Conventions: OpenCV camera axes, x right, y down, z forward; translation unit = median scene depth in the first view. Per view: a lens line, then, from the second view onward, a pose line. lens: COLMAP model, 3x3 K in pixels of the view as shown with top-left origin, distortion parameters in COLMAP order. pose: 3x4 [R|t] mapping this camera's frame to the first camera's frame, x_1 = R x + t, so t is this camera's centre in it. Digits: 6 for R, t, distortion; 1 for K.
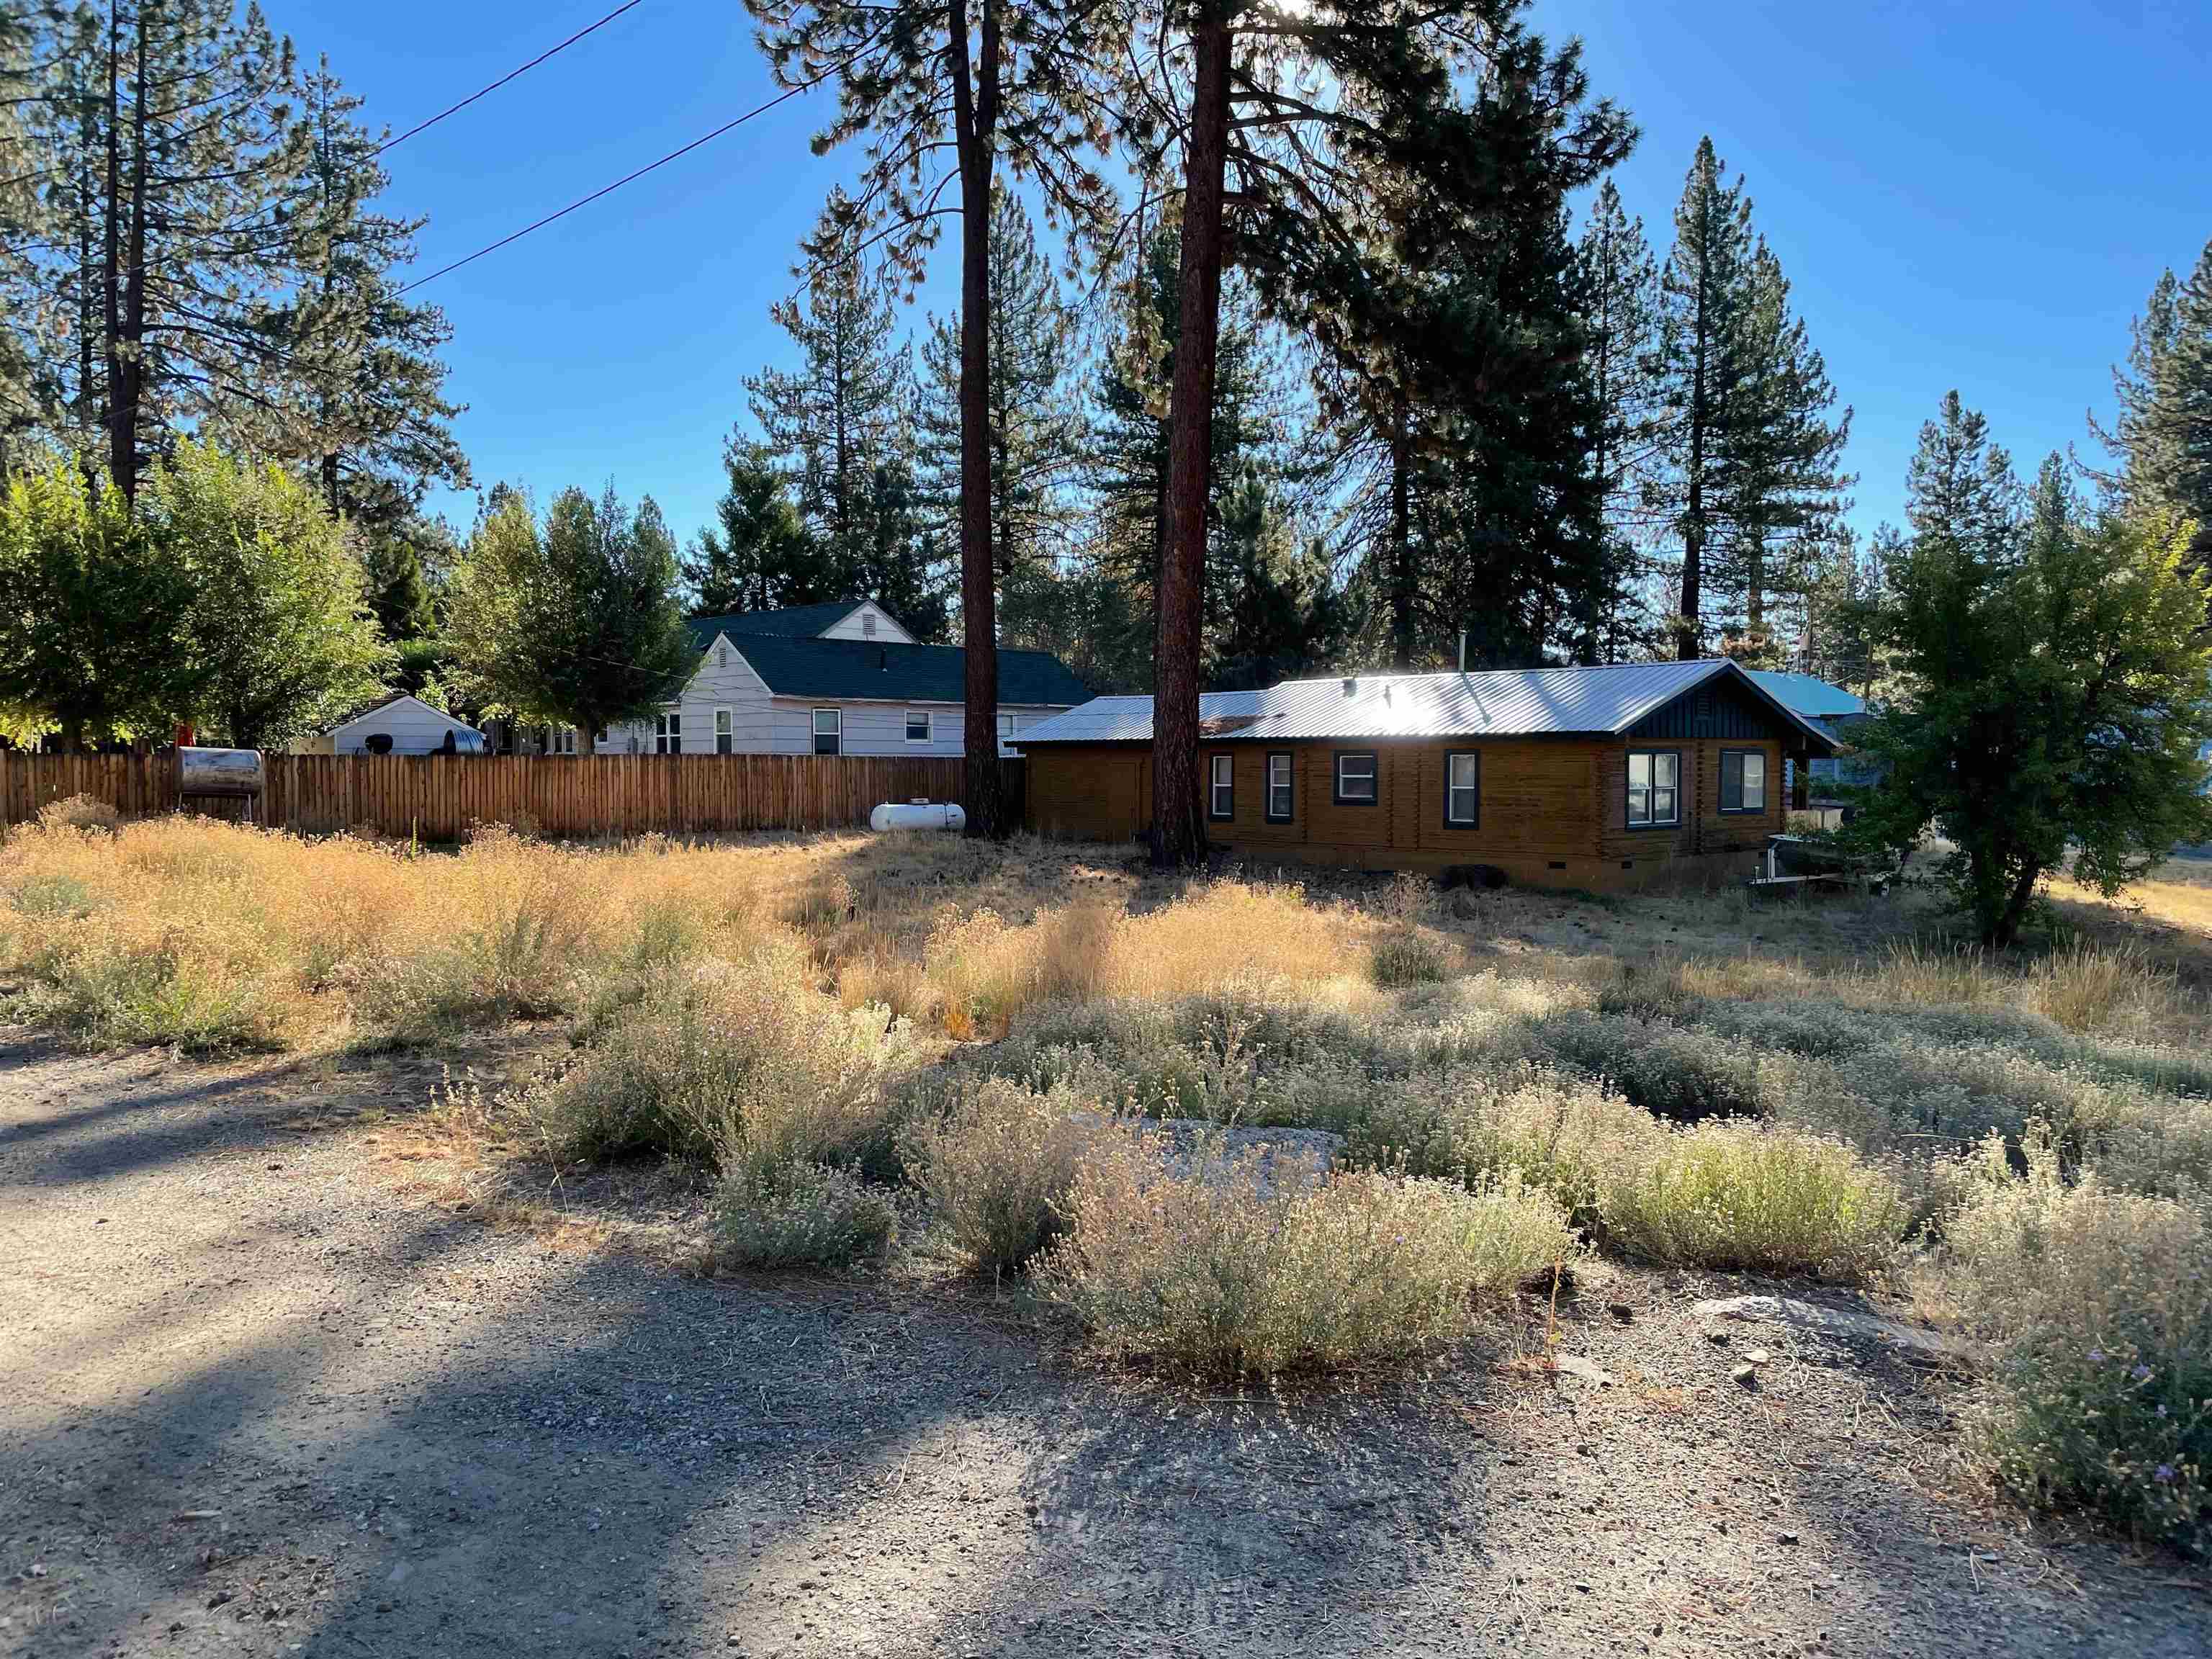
lens RADIAL K [[1723.0, 0, 1073.7], [0, 1723.0, 839.9], [0, 0, 1]] dist [0.089063, -0.131319]
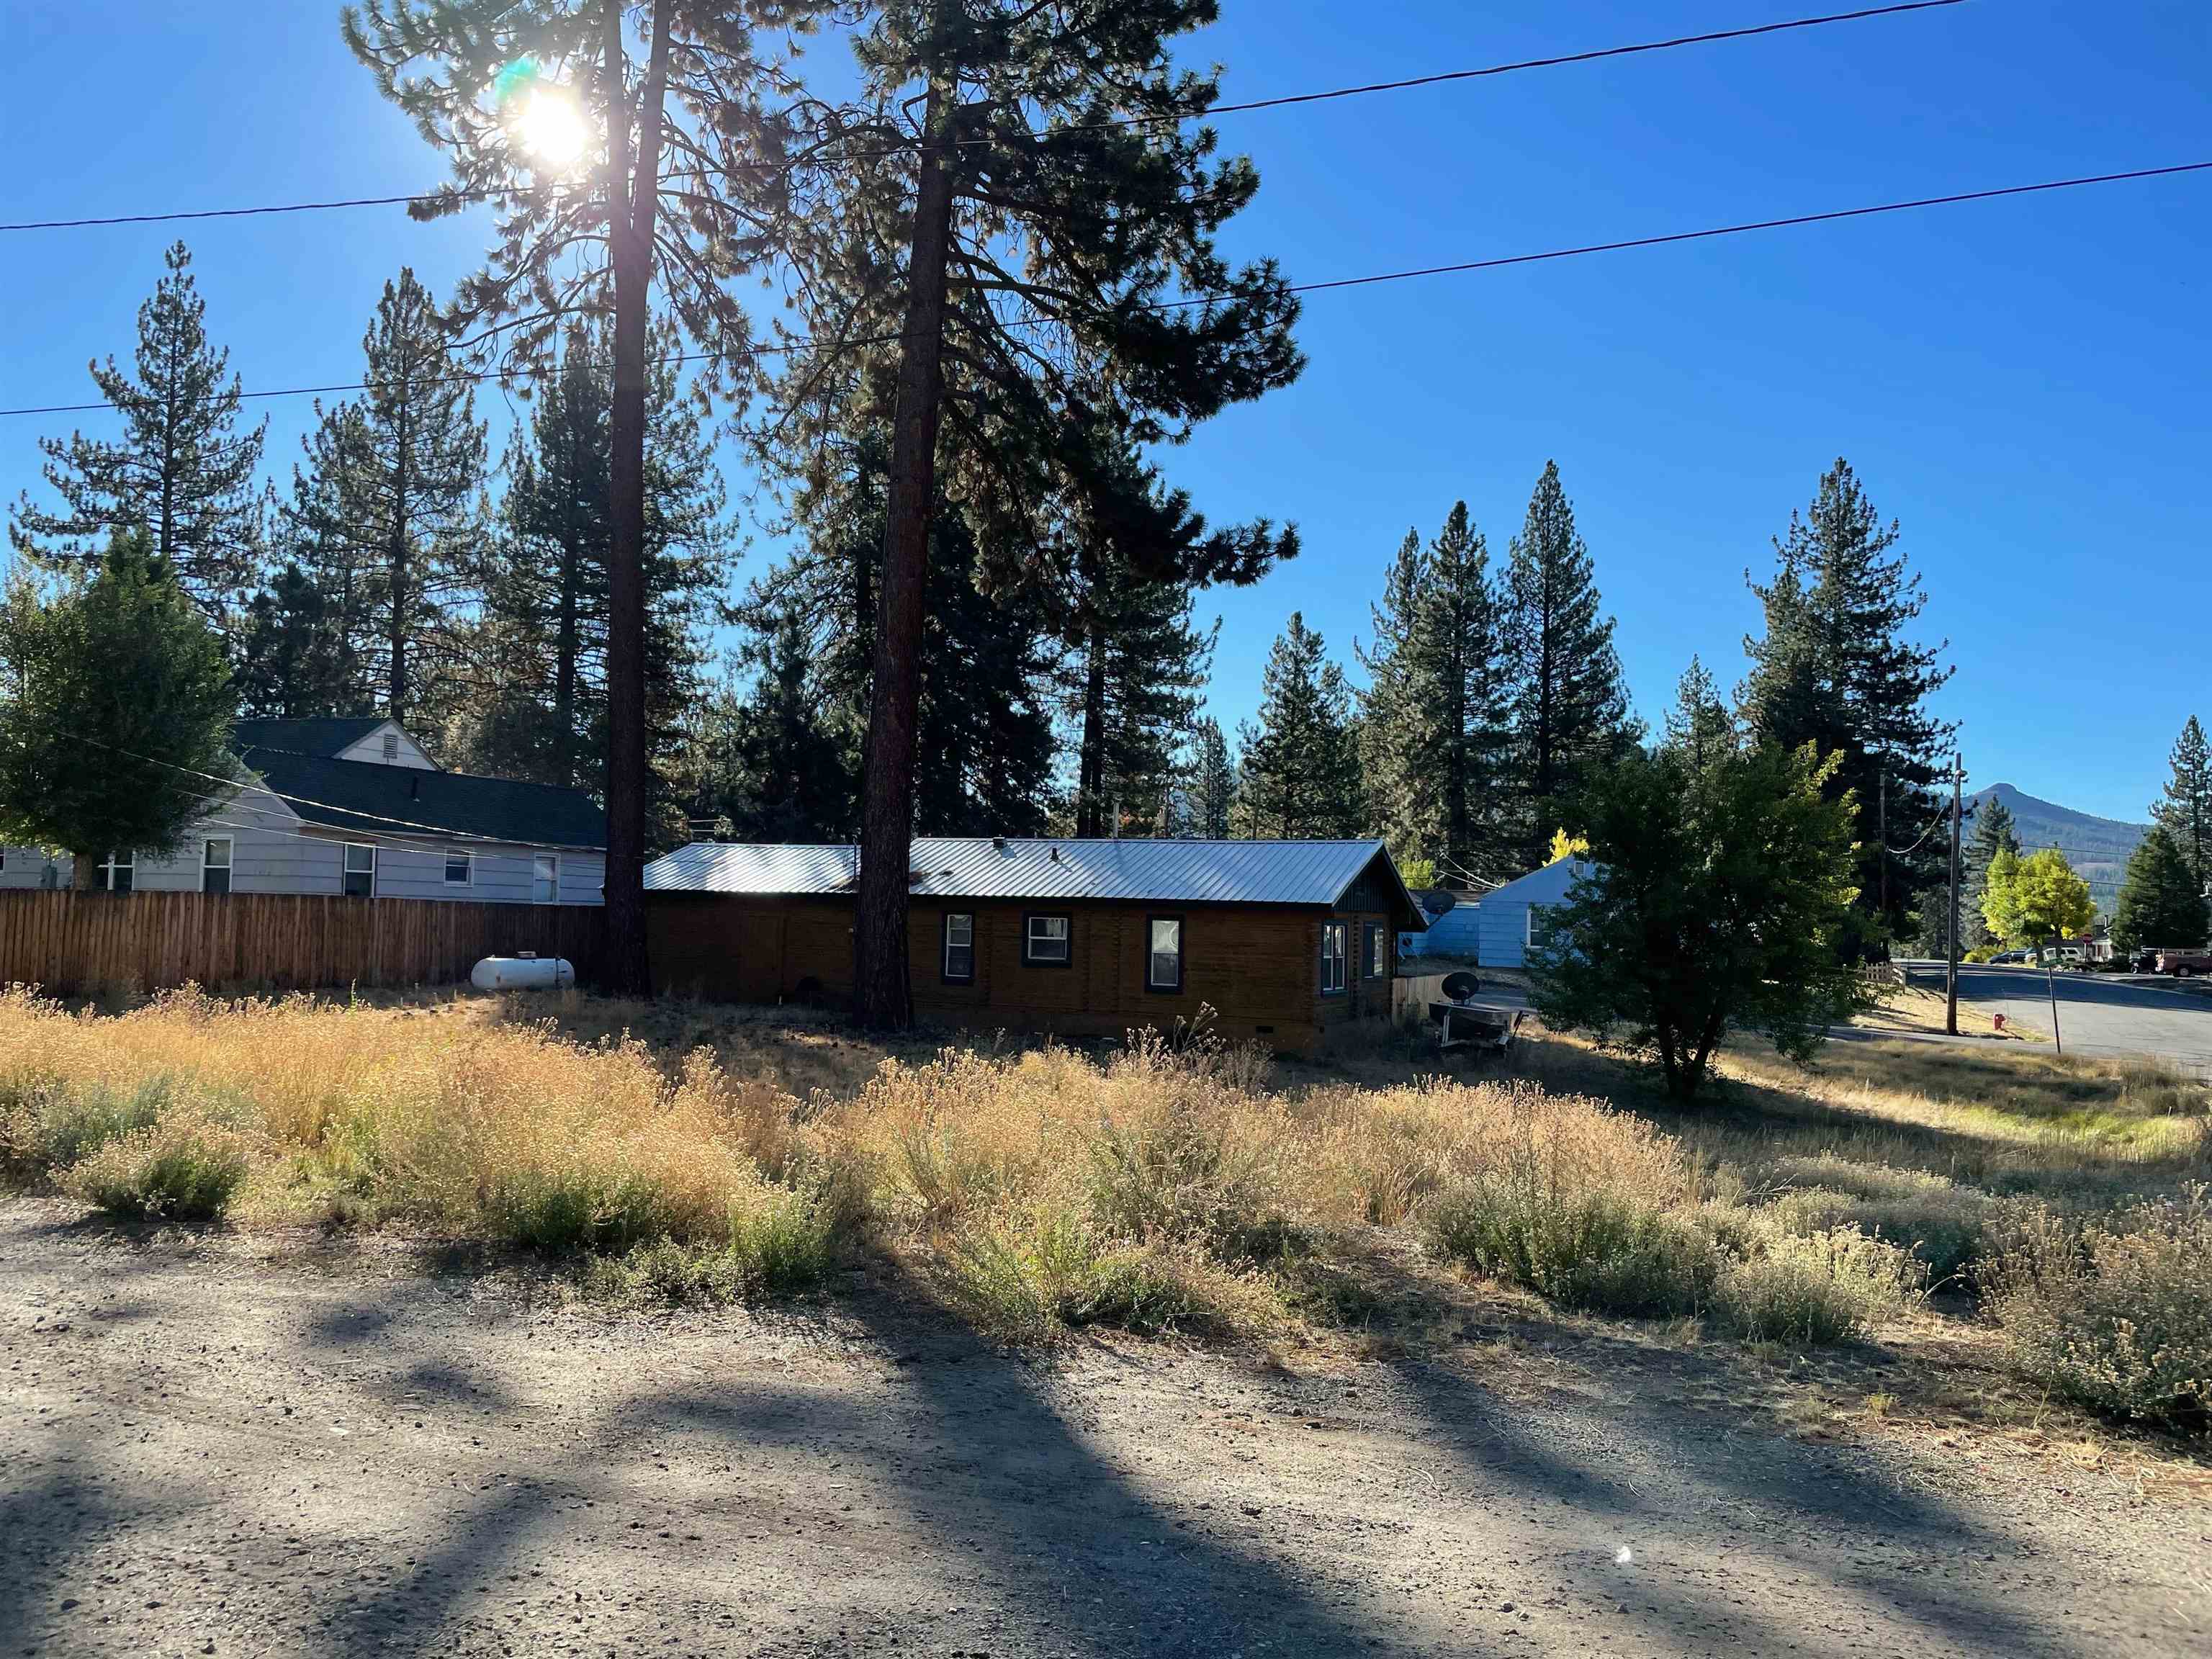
lens RADIAL K [[1723.0, 0, 1073.7], [0, 1723.0, 839.9], [0, 0, 1]] dist [0.089063, -0.131319]
pose [[0.901311, 0.047734, 0.430534, -0.167355], [-0.009974, 0.995933, -0.089540, -0.003161], [-0.433057, 0.076410, 0.898122, 0.066180]]
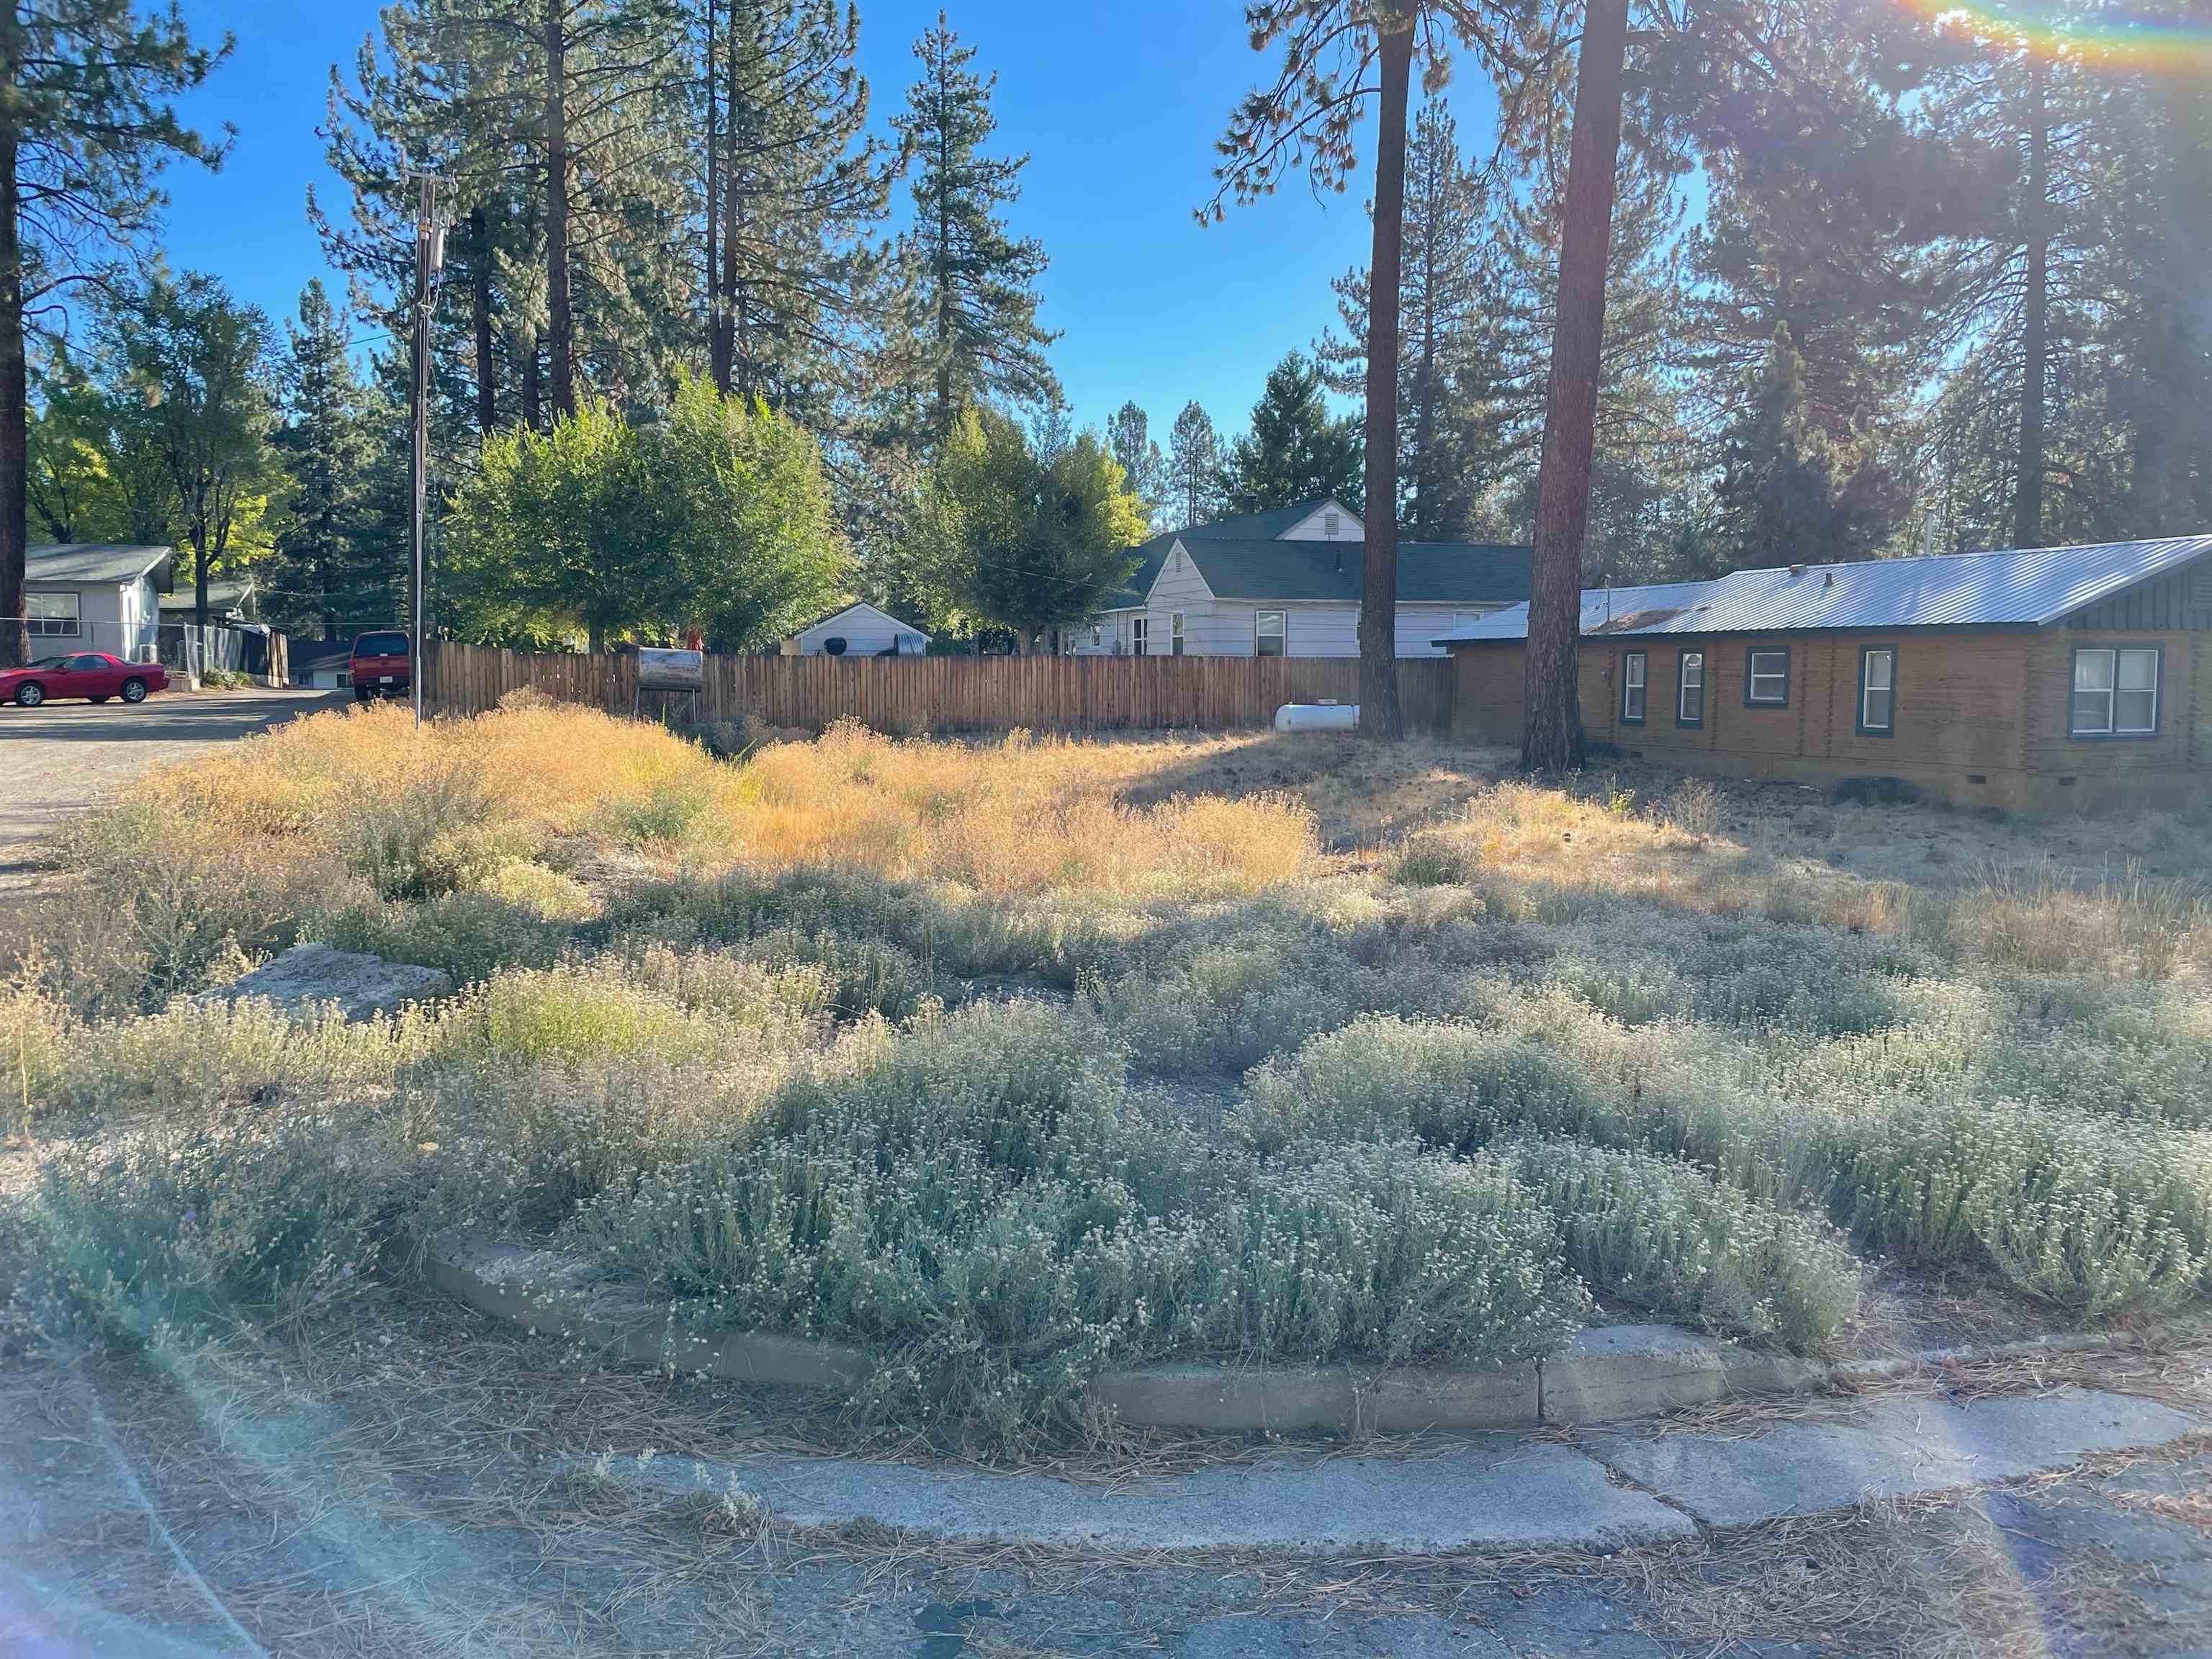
lens RADIAL K [[1718.1, 0, 1082.1], [0, 1718.1, 828.7], [0, 0, 1]] dist [0.104185, -0.192391]
pose [[0.924018, 0.036529, -0.380600, 0.122002], [-0.018564, 0.998538, 0.050768, 0.002201], [0.381898, -0.039845, 0.923345, 0.018886]]
